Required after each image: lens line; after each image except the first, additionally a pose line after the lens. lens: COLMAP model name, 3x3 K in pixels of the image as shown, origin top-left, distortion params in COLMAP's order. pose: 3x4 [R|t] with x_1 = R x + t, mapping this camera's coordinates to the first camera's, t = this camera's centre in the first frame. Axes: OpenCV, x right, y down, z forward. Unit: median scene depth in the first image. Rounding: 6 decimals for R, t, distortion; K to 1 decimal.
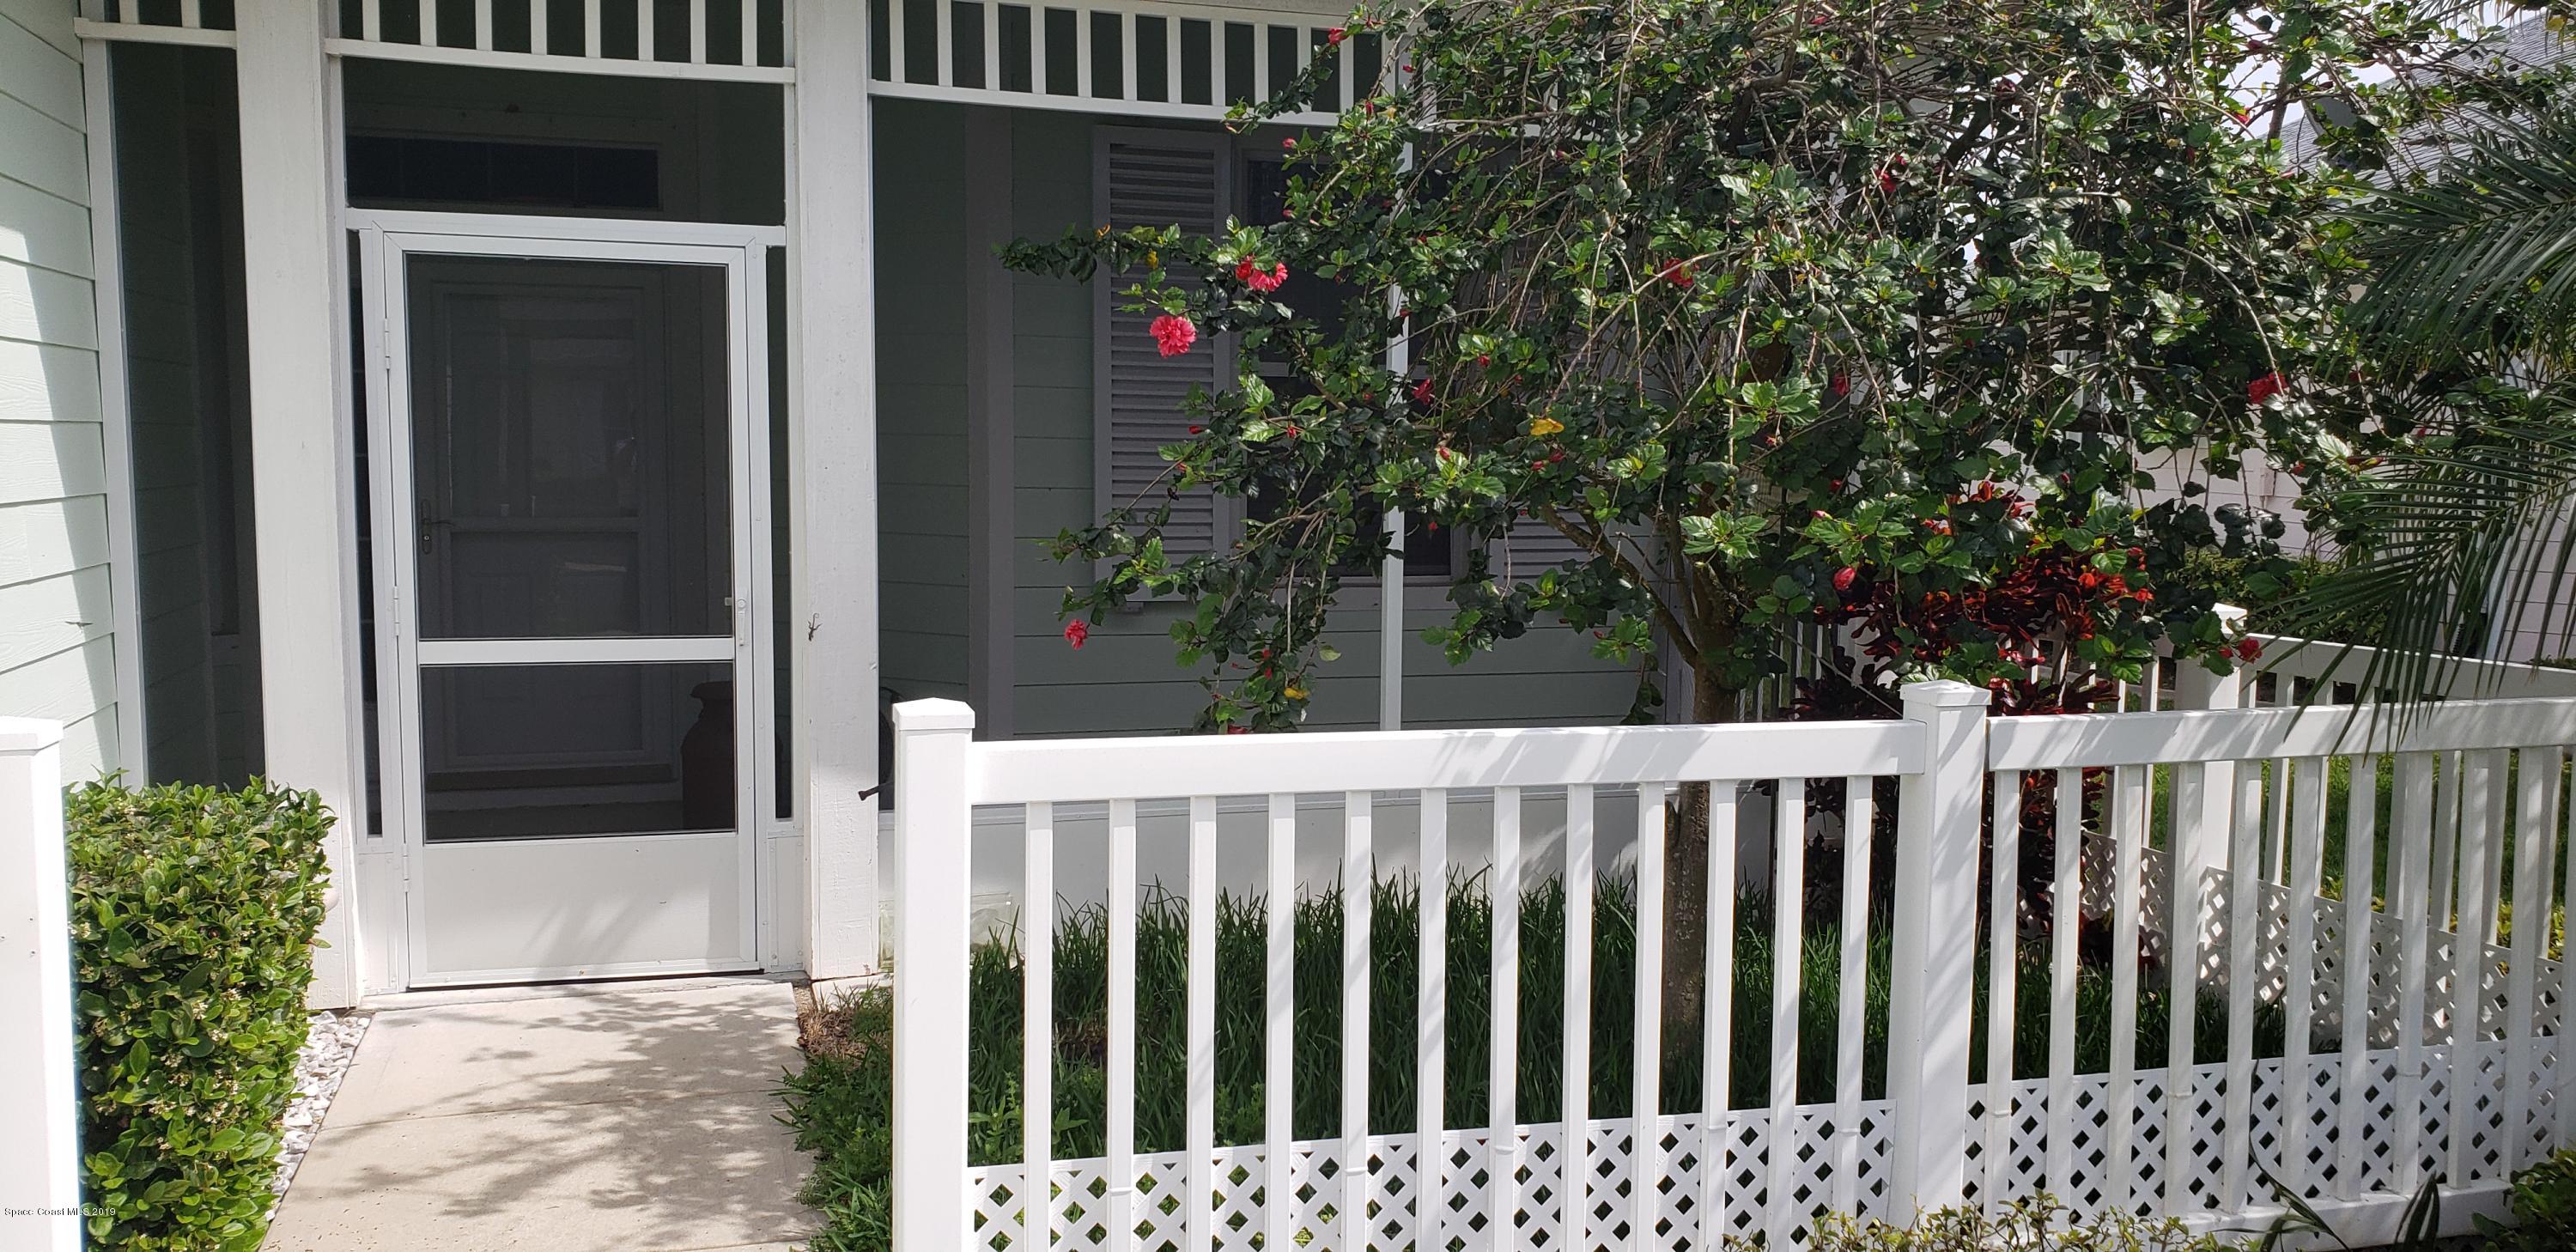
lens RADIAL K [[2054.9, 0, 1269.6], [0, 2054.9, 629.3], [0, 0, 1]] dist [0.045656, -0.004574]
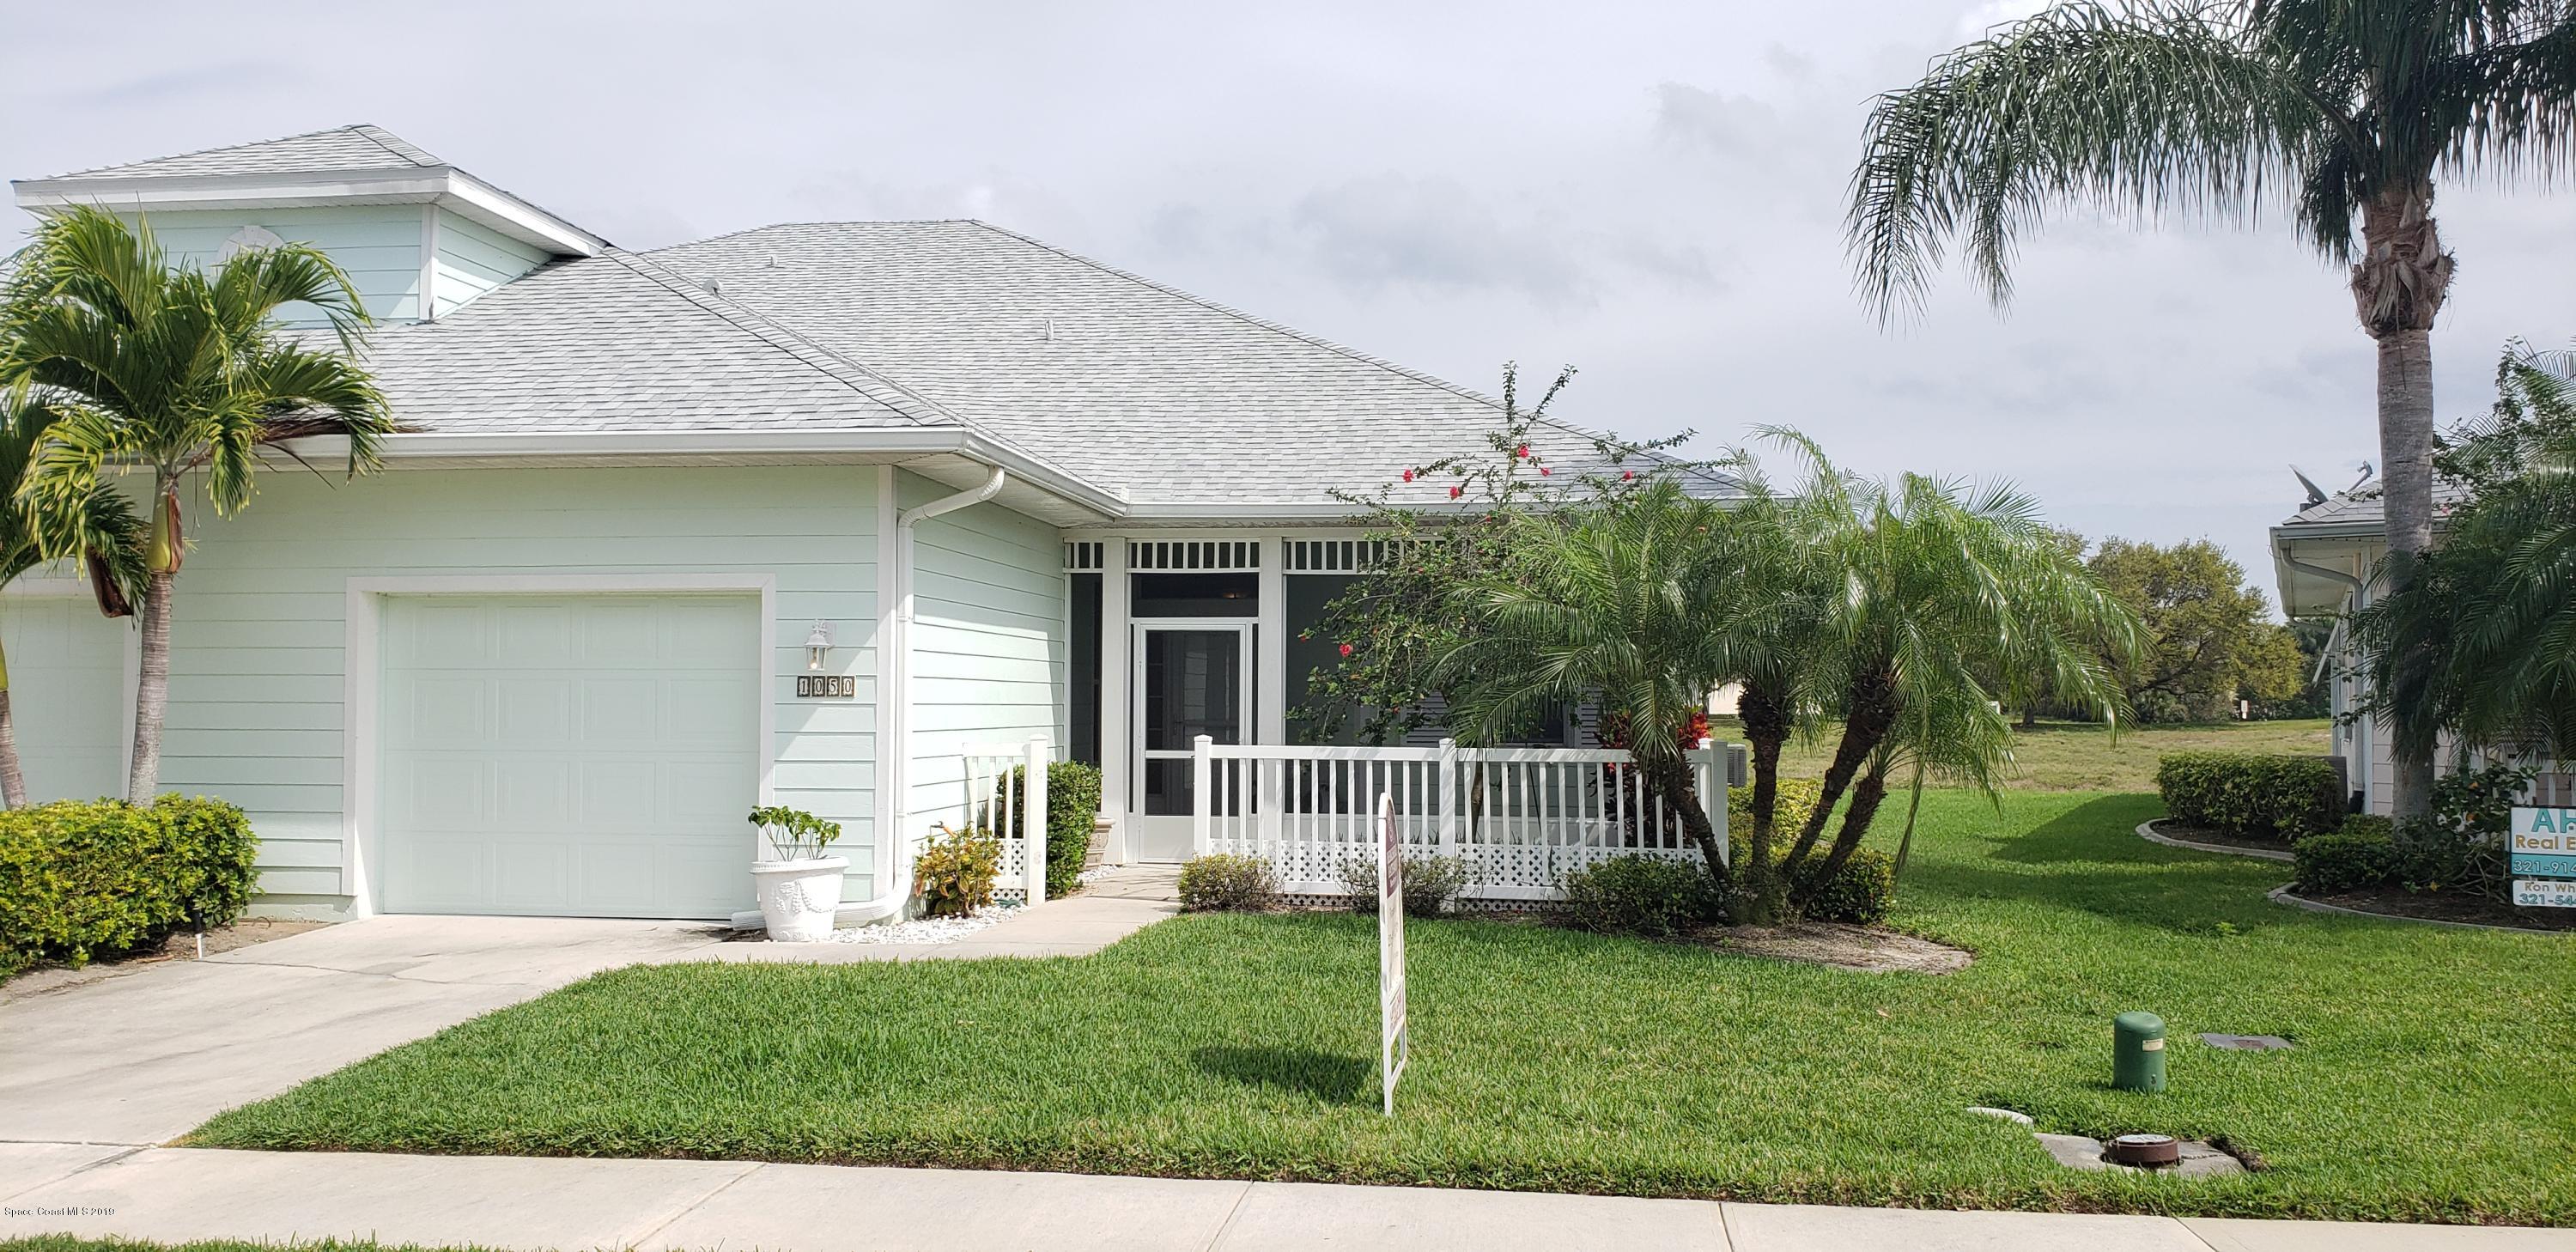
lens RADIAL K [[2054.9, 0, 1290.1], [0, 2054.9, 632.0], [0, 0, 1]] dist [0.045656, -0.004574]
pose [[0.913956, -0.020889, -0.405275, 1.083079], [-0.032462, 0.991711, -0.124322, 0.211827], [0.404513, 0.126780, 0.905702, -1.806219]]
